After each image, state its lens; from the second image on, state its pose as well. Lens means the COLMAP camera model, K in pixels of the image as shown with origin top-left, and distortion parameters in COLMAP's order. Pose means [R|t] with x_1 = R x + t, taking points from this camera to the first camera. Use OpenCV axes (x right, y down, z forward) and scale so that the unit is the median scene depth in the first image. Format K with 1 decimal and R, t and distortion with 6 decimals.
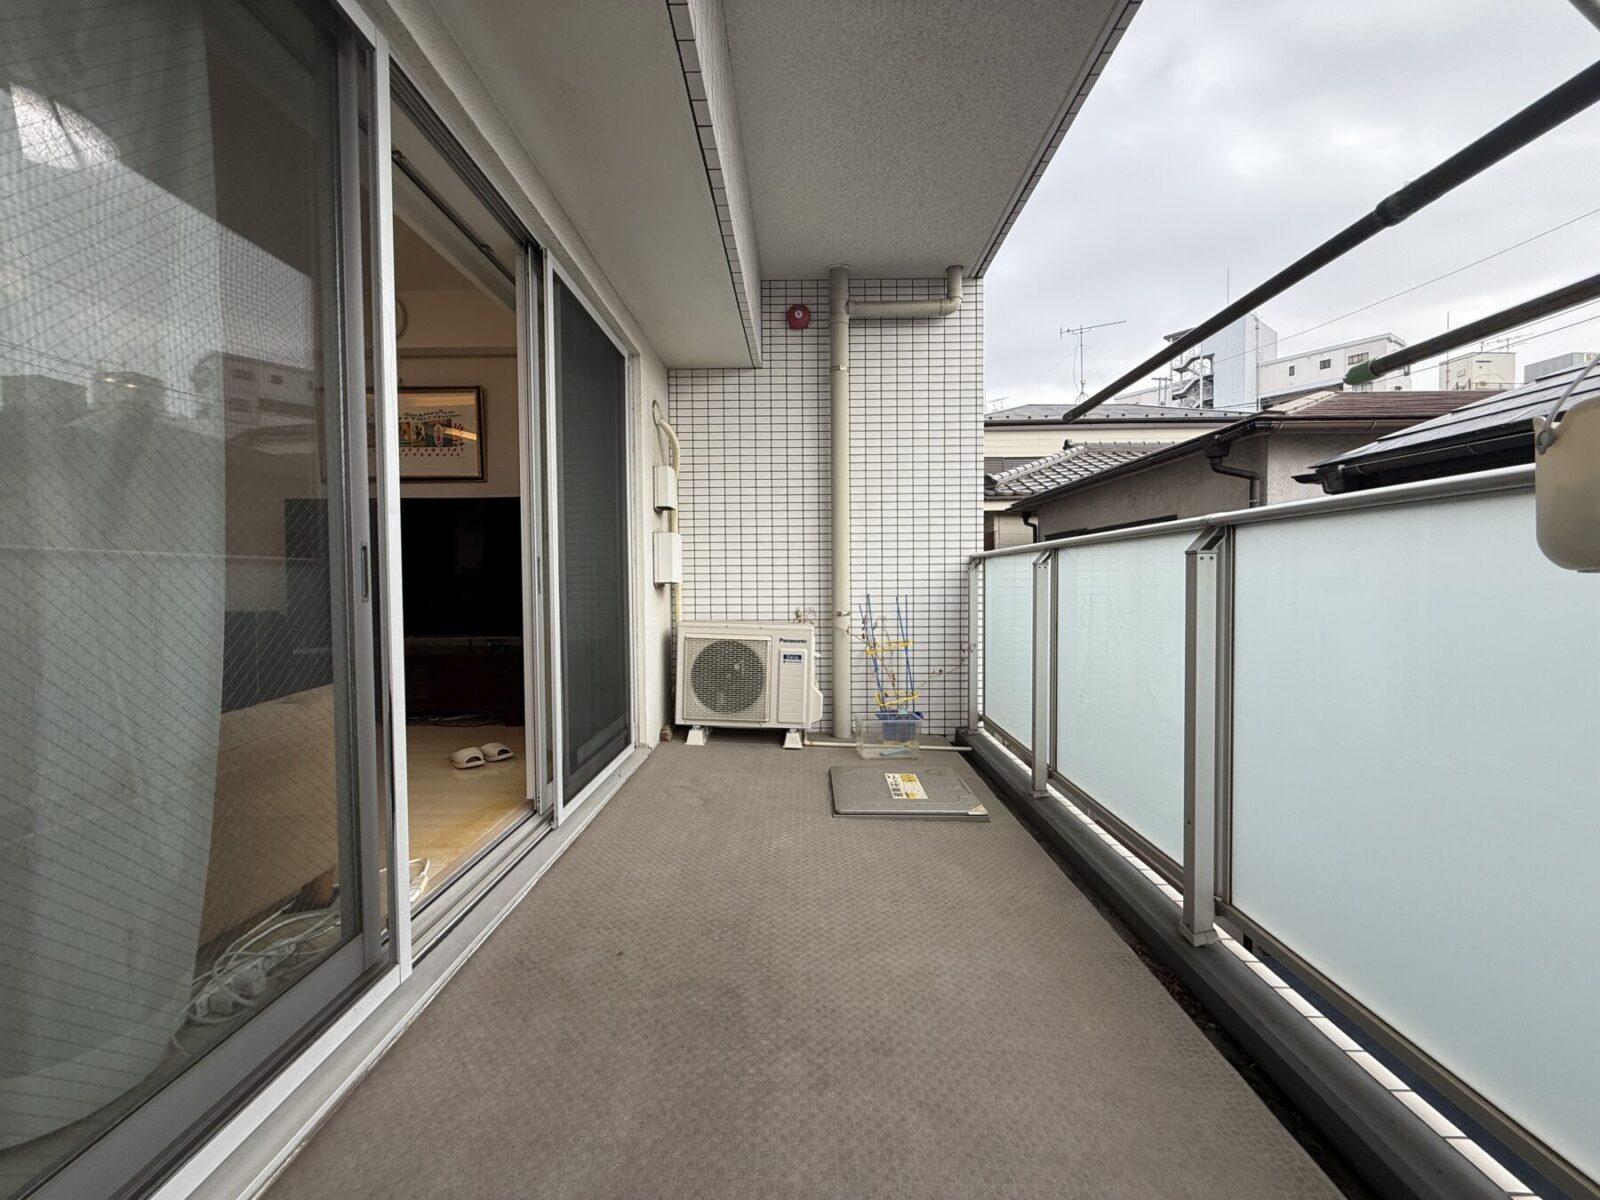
lens RADIAL K [[637.0, 0, 794.5], [0, 637.0, 599.8], [0, 0, 1]] dist [0.000387, -0.000891]
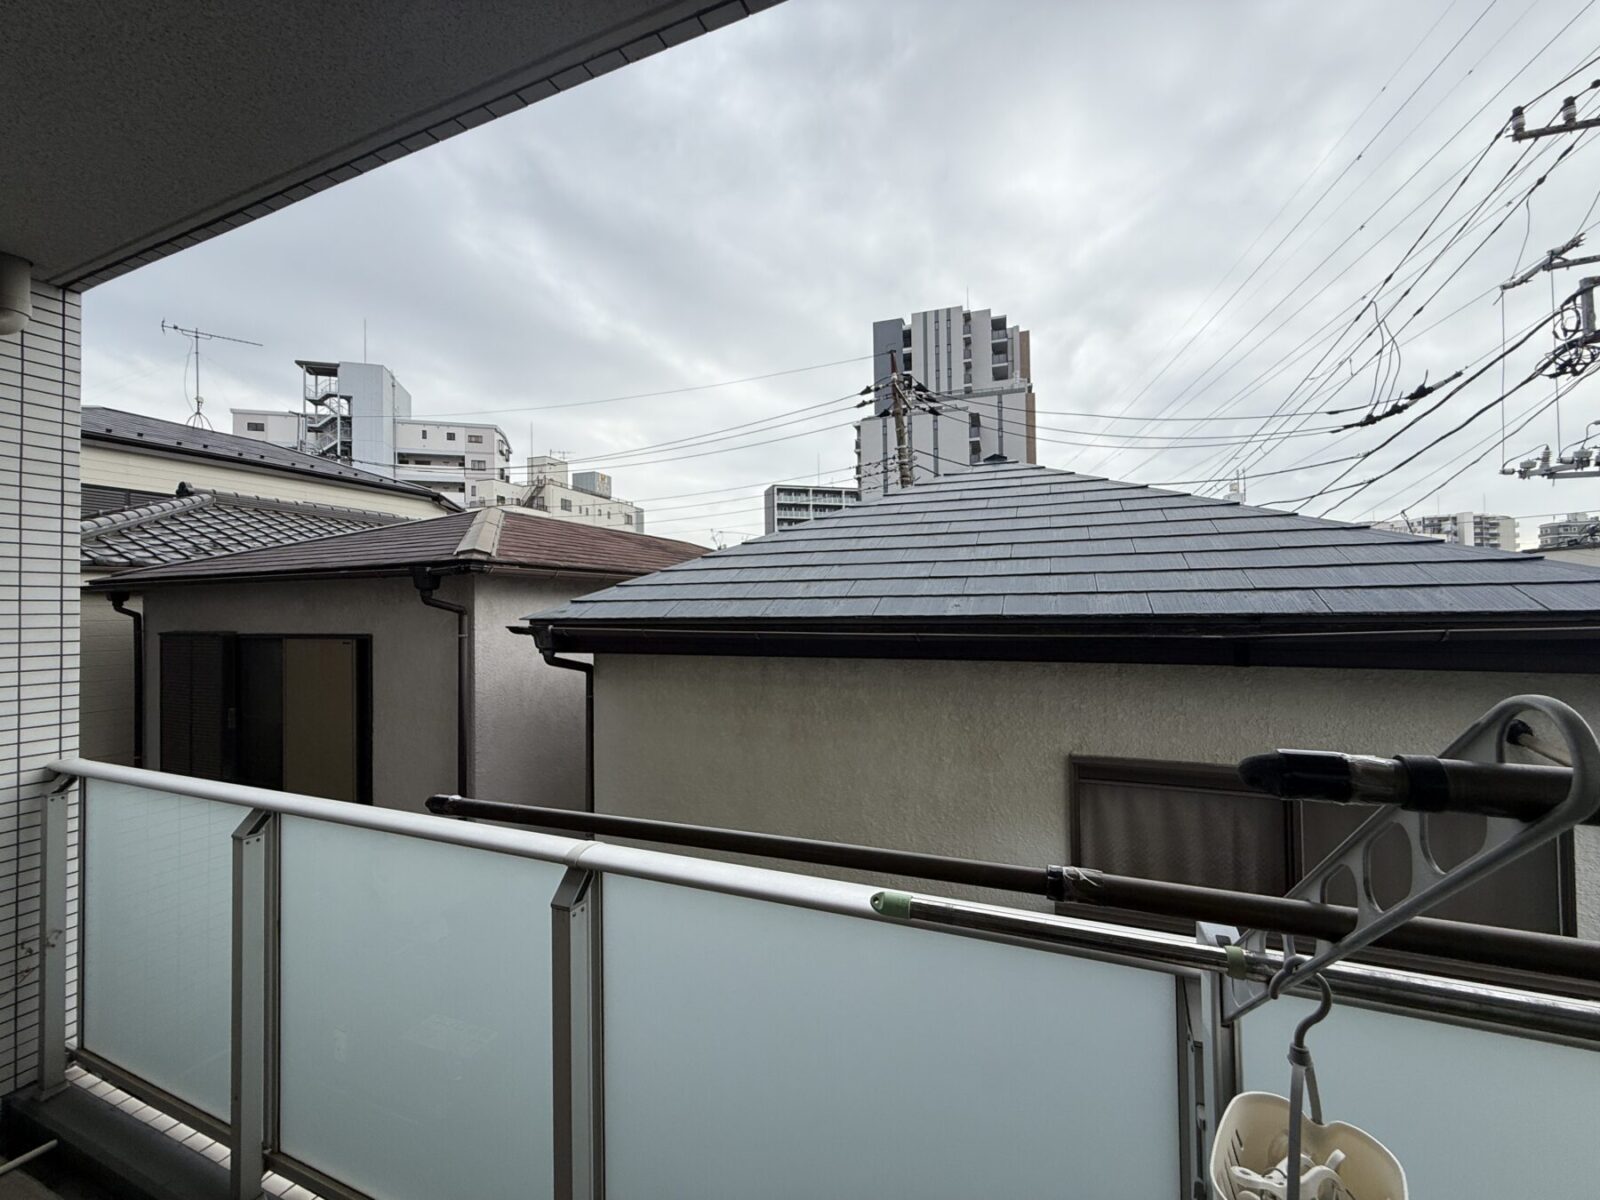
lens RADIAL K [[637.0, 0, 797.9], [0, 637.0, 598.3], [0, 0, 1]] dist [0.000387, -0.000891]
pose [[0.364795, 0.019156, 0.930891, -0.000617], [0.036743, 0.998713, -0.034951, -0.016217], [-0.930363, 0.046954, 0.363621, 0.016146]]
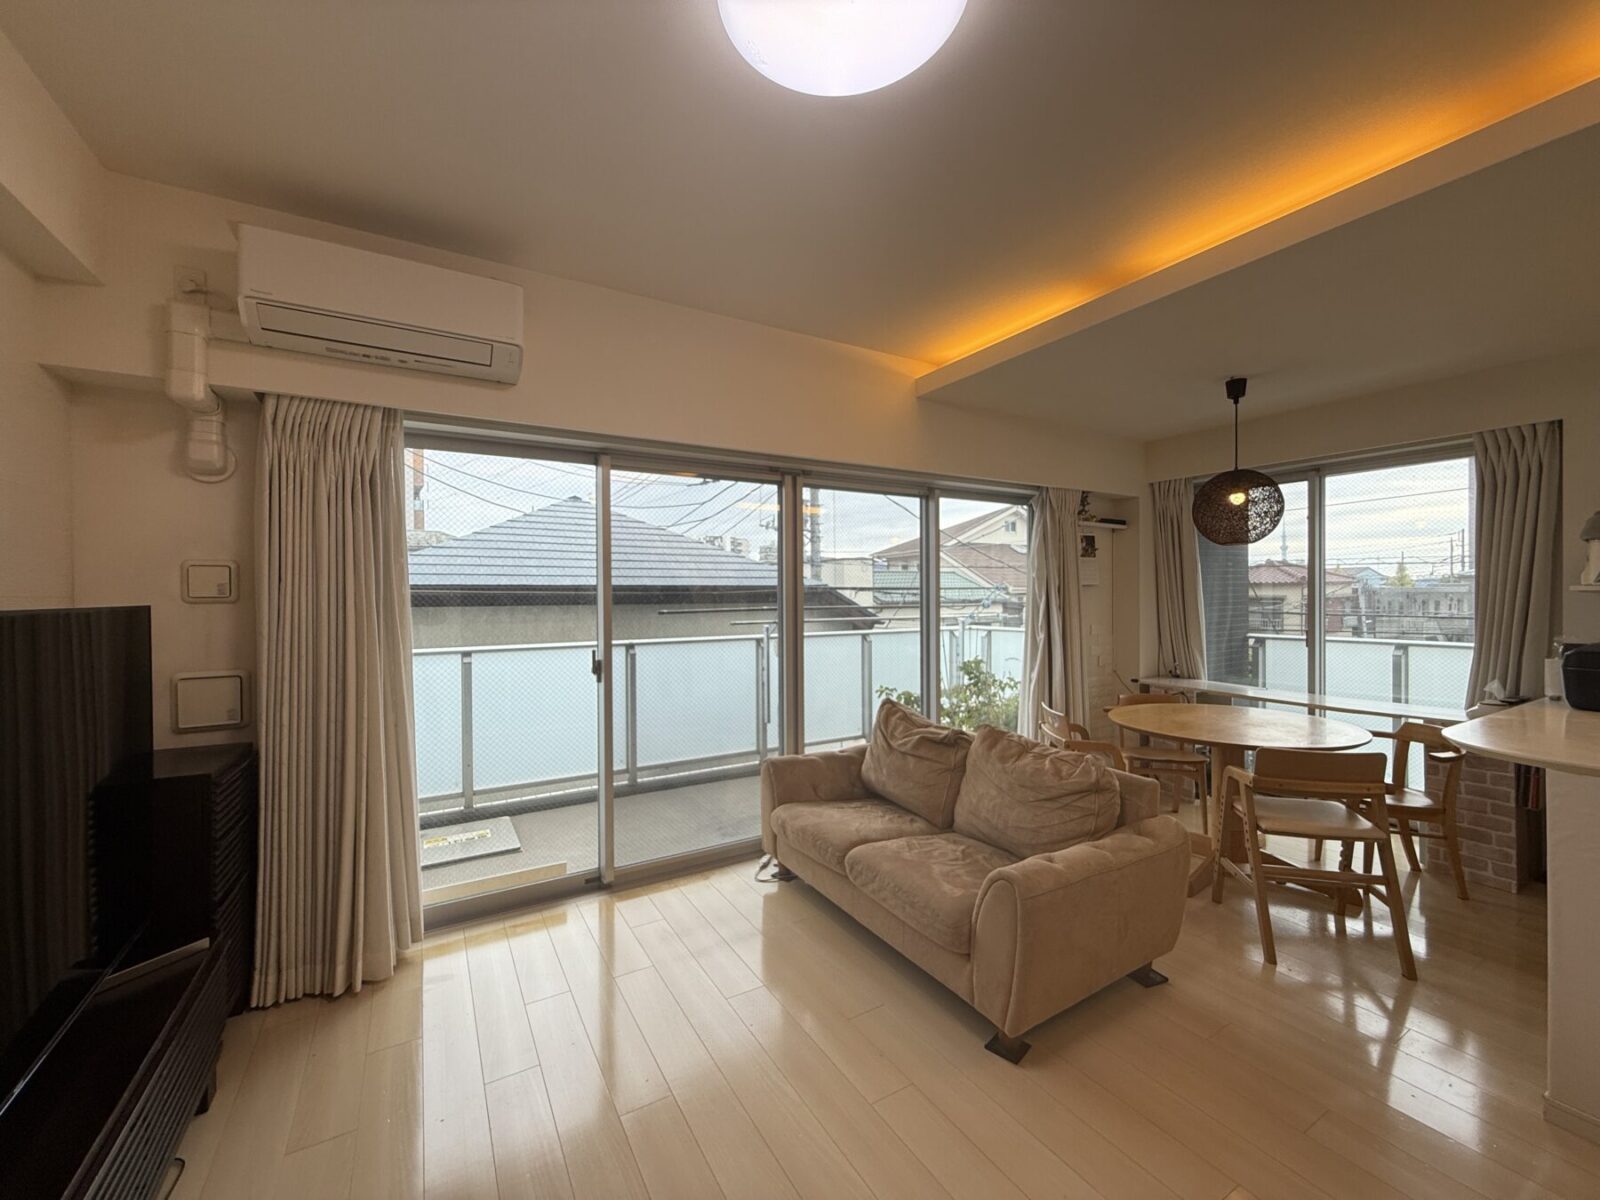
lens RADIAL K [[637.0, 0, 798.7], [0, 637.0, 594.1], [0, 0, 1]] dist [0.000387, -0.000891]
pose [[-0.526446, 0.011357, 0.850133, -0.092837], [0.035856, 0.999318, 0.008854, -0.013526], [-0.849452, 0.035143, -0.526494, 0.075124]]
